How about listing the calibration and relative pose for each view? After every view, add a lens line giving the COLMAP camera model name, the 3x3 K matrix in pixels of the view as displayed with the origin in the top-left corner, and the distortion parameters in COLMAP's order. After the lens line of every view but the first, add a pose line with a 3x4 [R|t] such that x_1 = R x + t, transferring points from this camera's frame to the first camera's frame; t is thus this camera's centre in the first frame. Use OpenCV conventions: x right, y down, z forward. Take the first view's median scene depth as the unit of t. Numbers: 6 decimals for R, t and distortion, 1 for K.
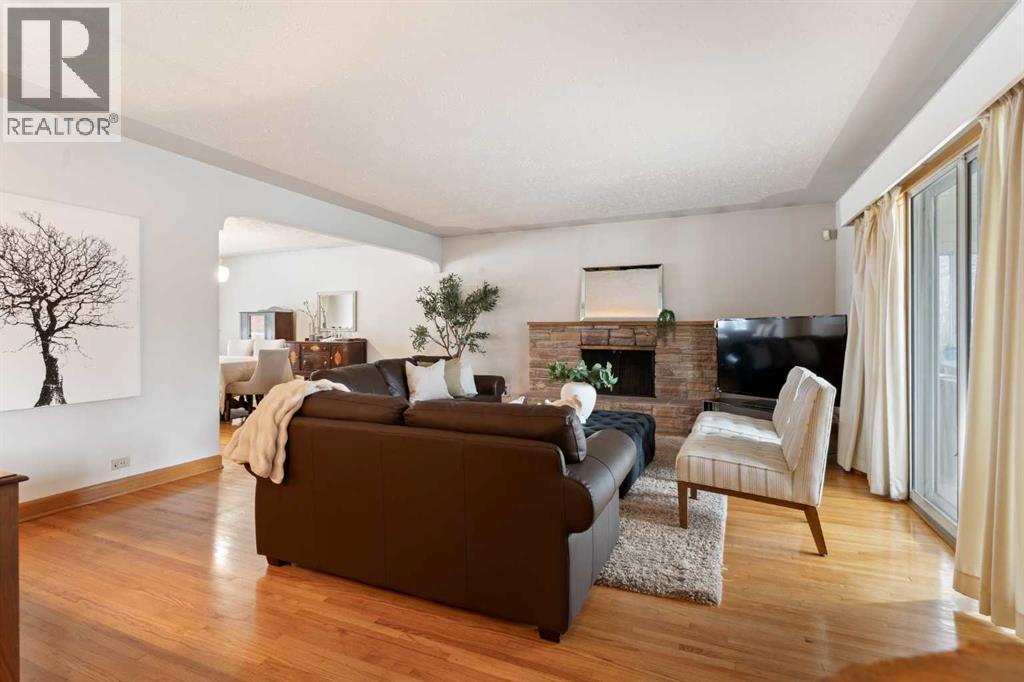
lens RADIAL K [[496.3, 0, 510.9], [0, 496.3, 337.5], [0, 0, 1]] dist [0.001764, 0.000913]
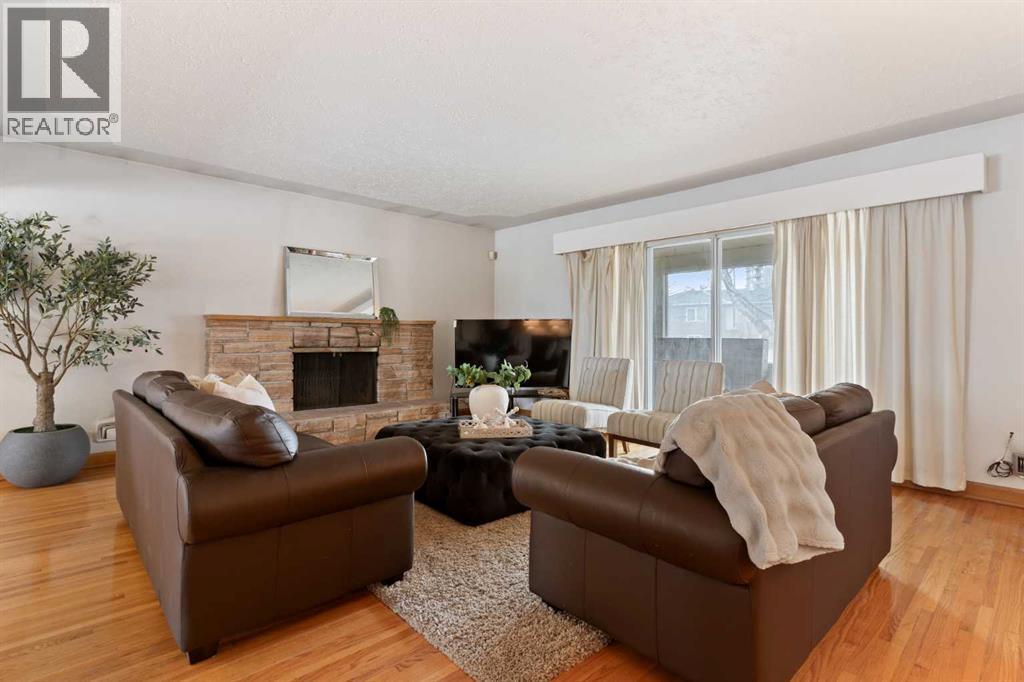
lens RADIAL K [[496.3, 0, 509.2], [0, 496.3, 337.2], [0, 0, 1]] dist [0.001764, 0.000913]
pose [[0.406222, 0.002503, 0.913771, -0.439720], [0.011209, 0.999907, -0.007722, 0.009435], [-0.913706, 0.013379, 0.406156, 0.403488]]
